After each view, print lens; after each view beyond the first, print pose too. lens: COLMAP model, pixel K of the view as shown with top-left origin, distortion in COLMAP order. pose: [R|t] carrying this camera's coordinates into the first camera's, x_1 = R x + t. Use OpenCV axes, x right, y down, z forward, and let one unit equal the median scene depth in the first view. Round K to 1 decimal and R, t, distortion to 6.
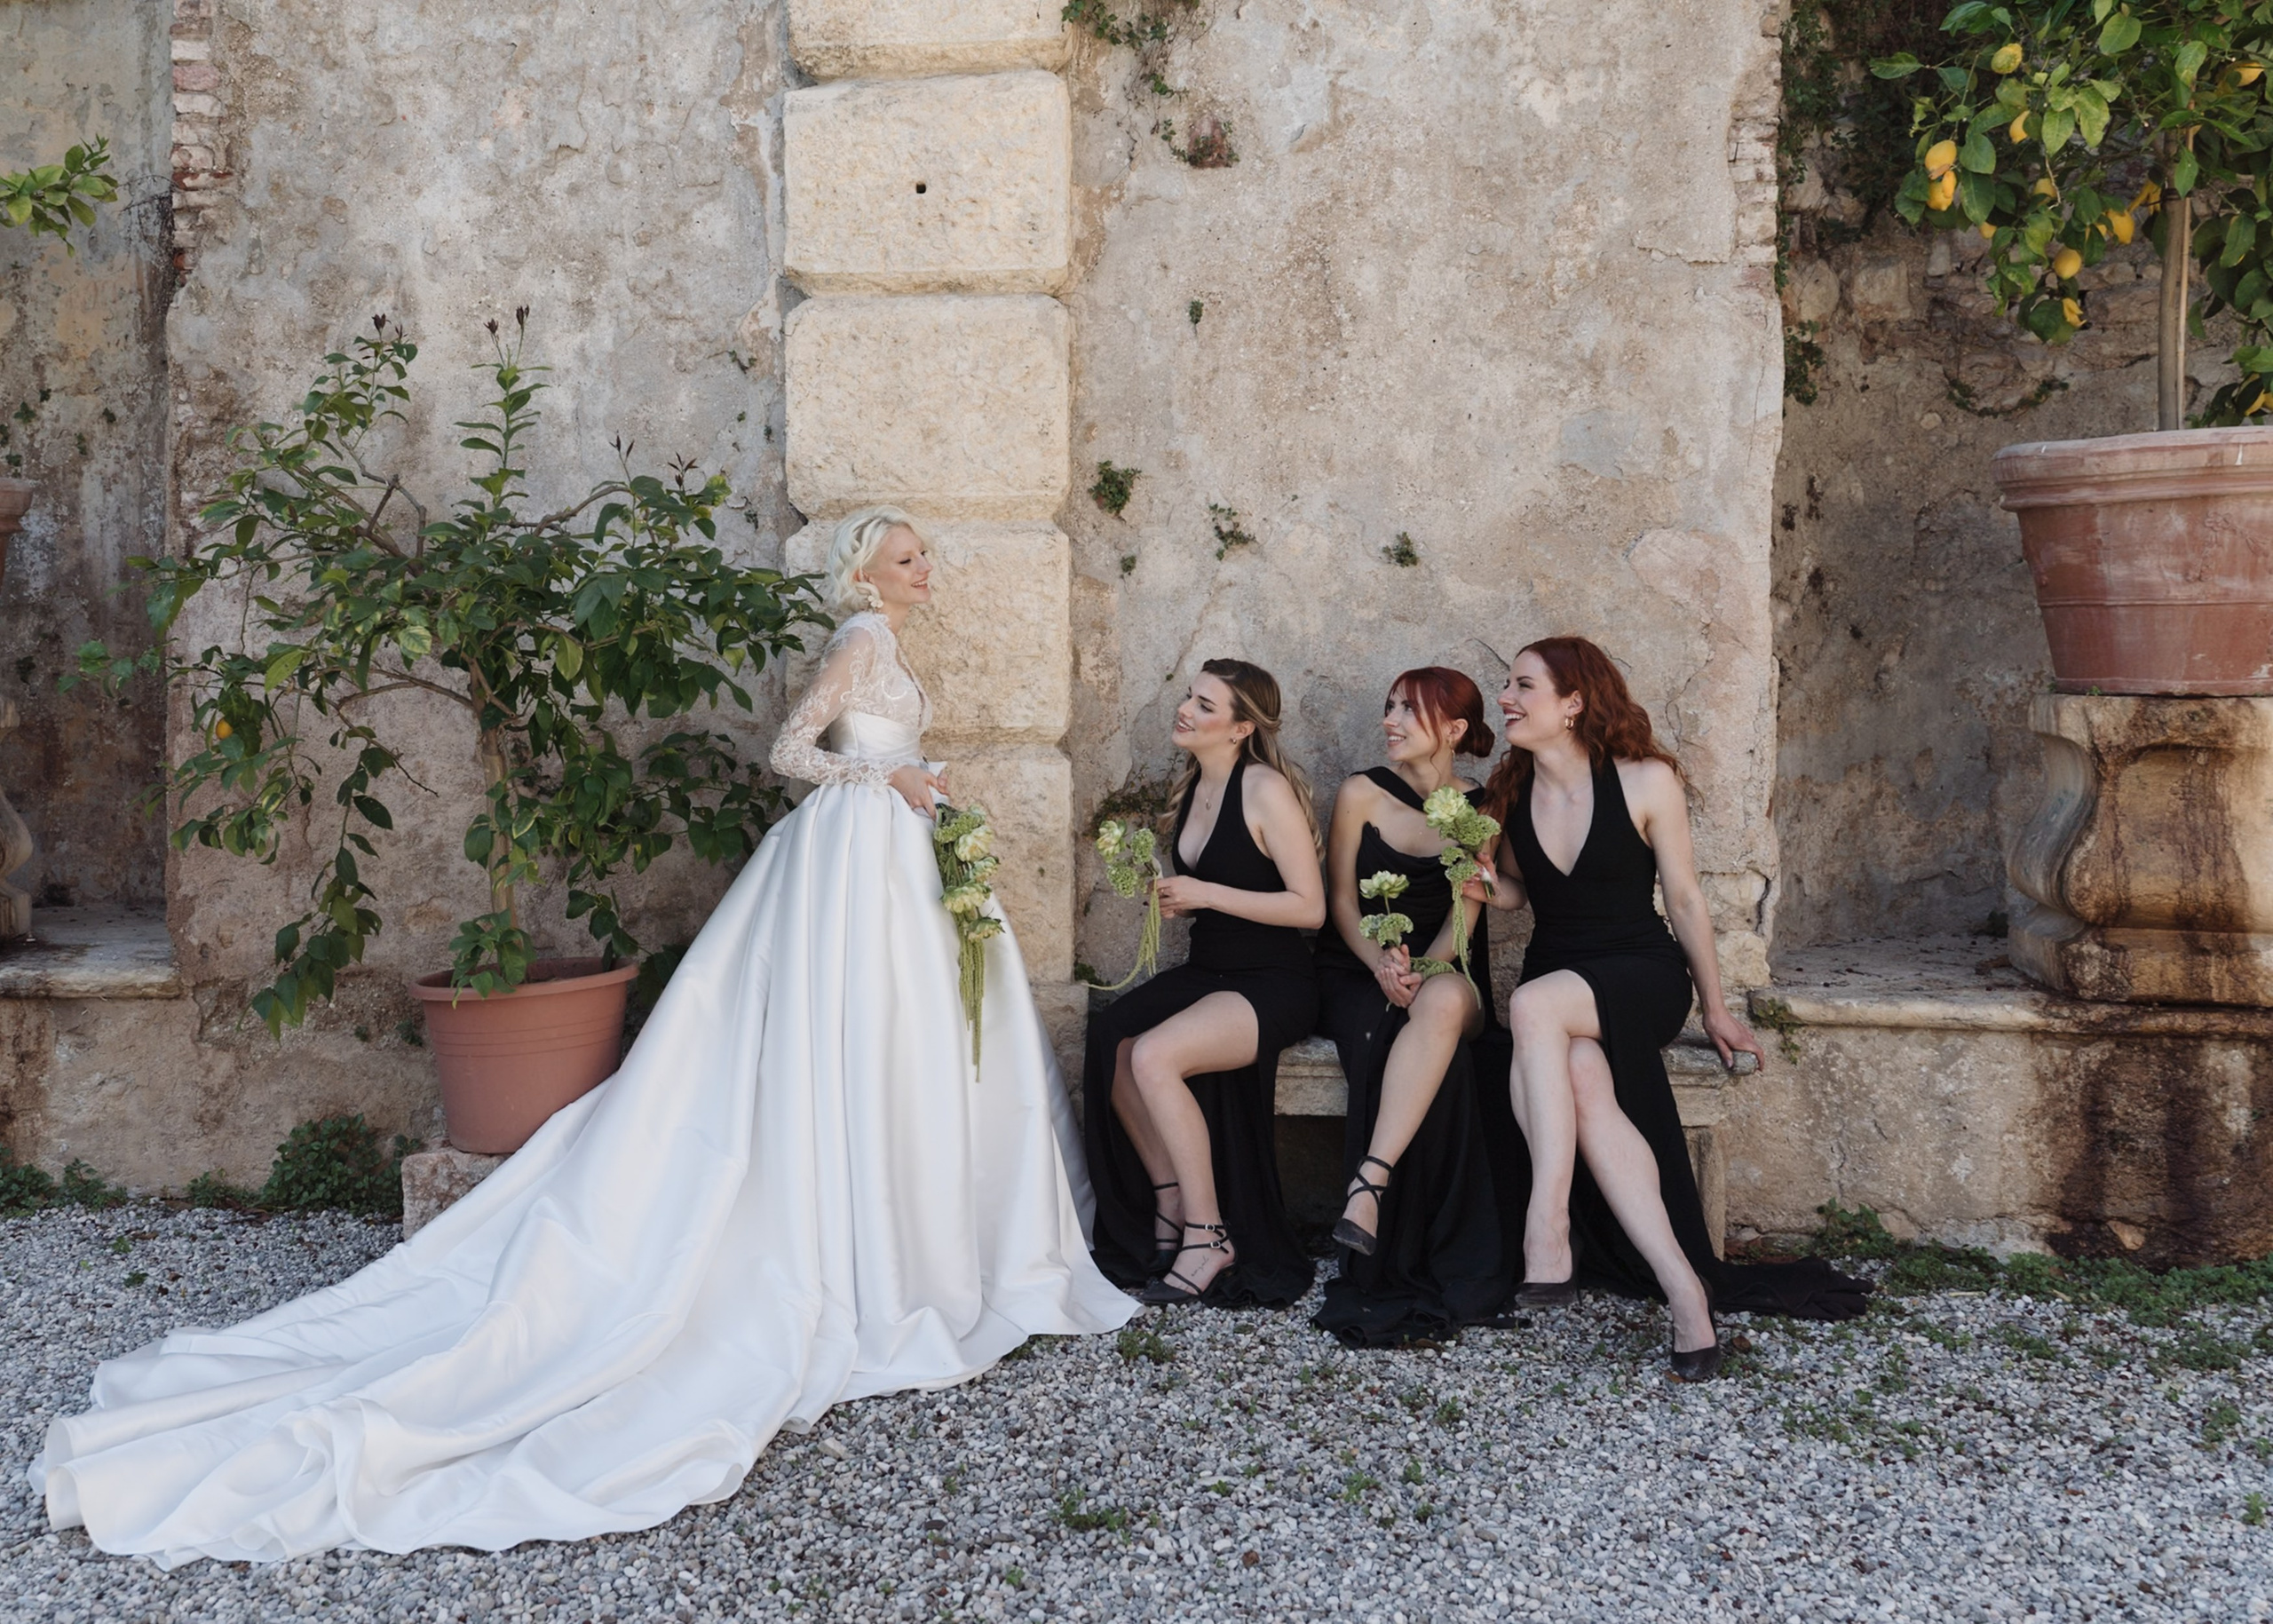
lens RADIAL K [[2043.1, 0, 936.2], [0, 2043.1, 765.9], [0, 0, 1]] dist [0.059399, -0.016477]
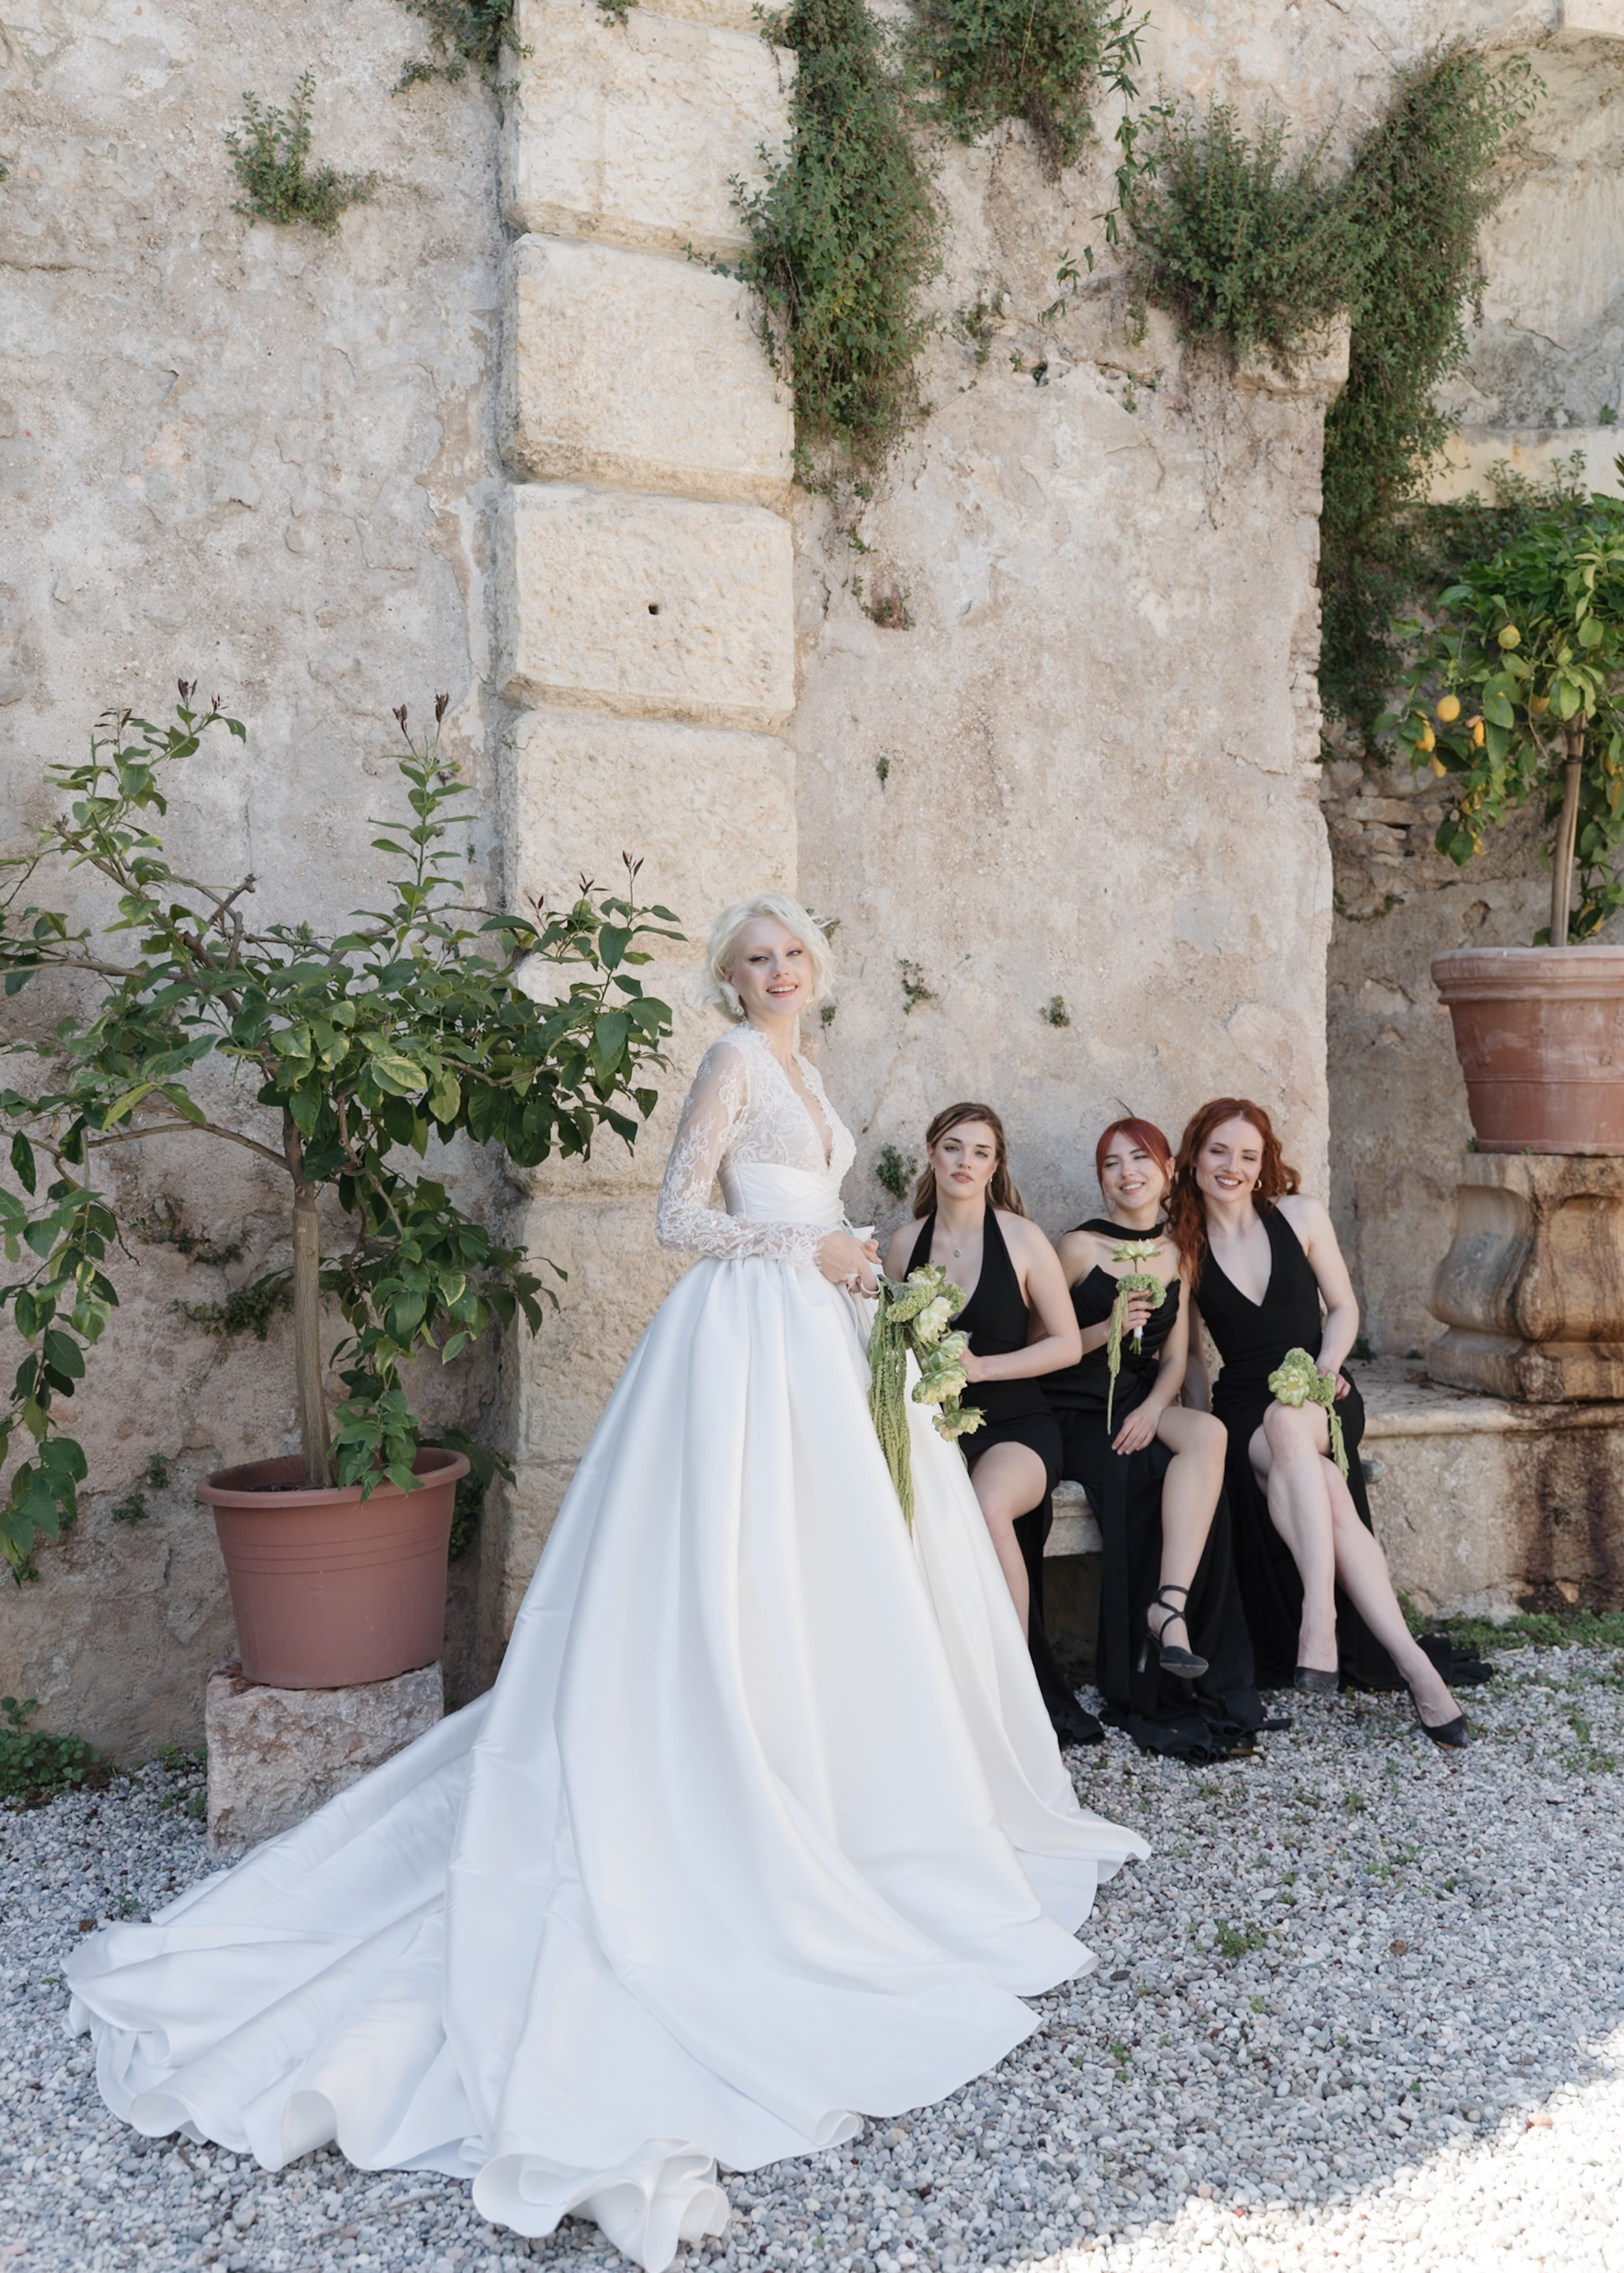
lens RADIAL K [[2184.8, 0, 811.8], [0, 2184.8, 1145.3], [0, 0, 1]] dist [0.019611, 0.000000]
pose [[0.848986, 0.008904, 0.528340, -0.475204], [0.013945, 0.999132, -0.039246, 0.005418], [-0.528231, 0.040687, 0.848126, 0.118334]]
